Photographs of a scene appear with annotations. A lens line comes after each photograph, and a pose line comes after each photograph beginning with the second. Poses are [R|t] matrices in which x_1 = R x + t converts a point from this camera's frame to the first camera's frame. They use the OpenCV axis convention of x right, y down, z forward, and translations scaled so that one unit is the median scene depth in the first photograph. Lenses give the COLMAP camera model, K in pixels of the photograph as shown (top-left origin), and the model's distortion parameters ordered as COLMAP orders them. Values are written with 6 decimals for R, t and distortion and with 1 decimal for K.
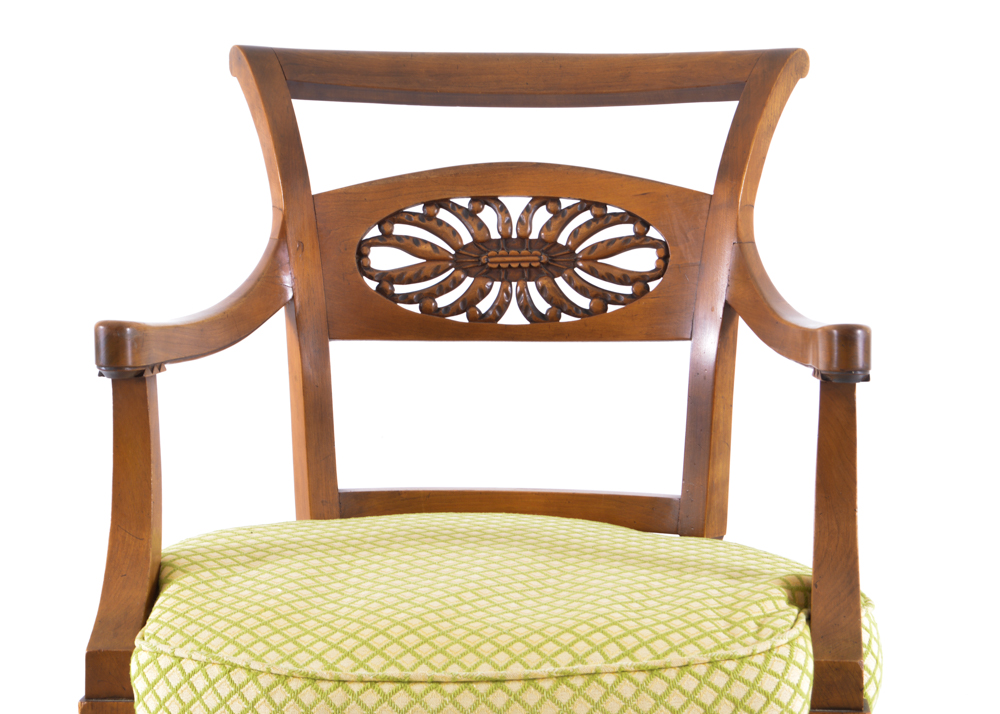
lens RADIAL K [[2644.4, 0, 510.3], [0, 2644.4, 363.8], [0, 0, 1]] dist [0.005760, 0.000000]
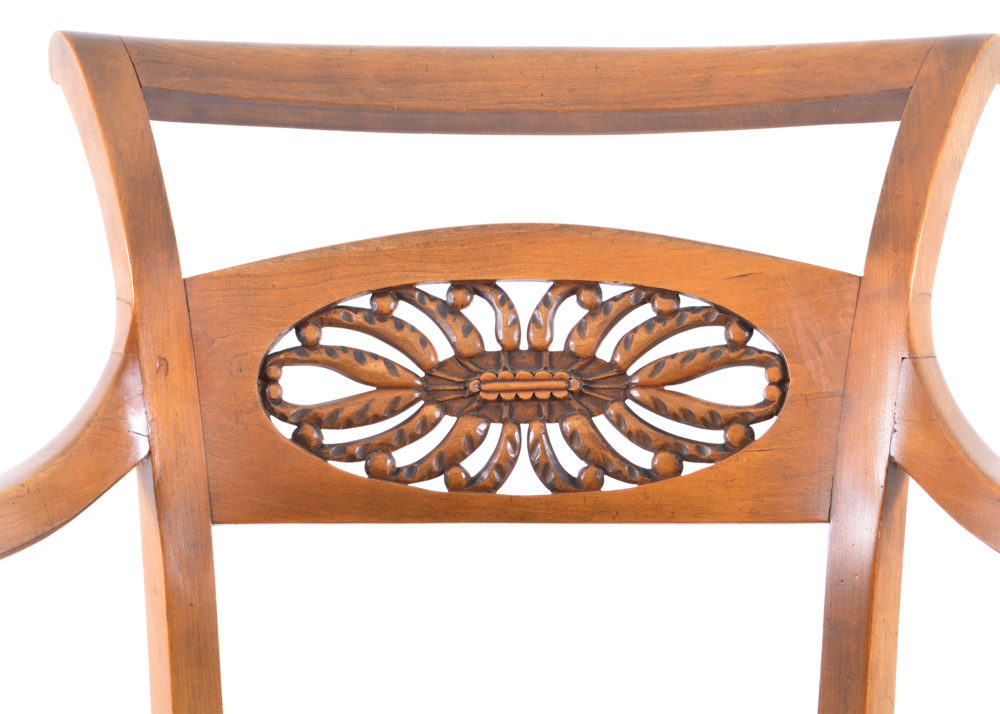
lens RADIAL K [[2644.4, 0, 504.0], [0, 2644.4, 355.6], [0, 0, 1]] dist [0.005760, 0.000000]
pose [[0.999639, -0.003050, 0.026710, -0.019073], [0.004139, 0.999158, -0.040829, -0.022091], [-0.026563, 0.040924, 0.998809, 0.406224]]
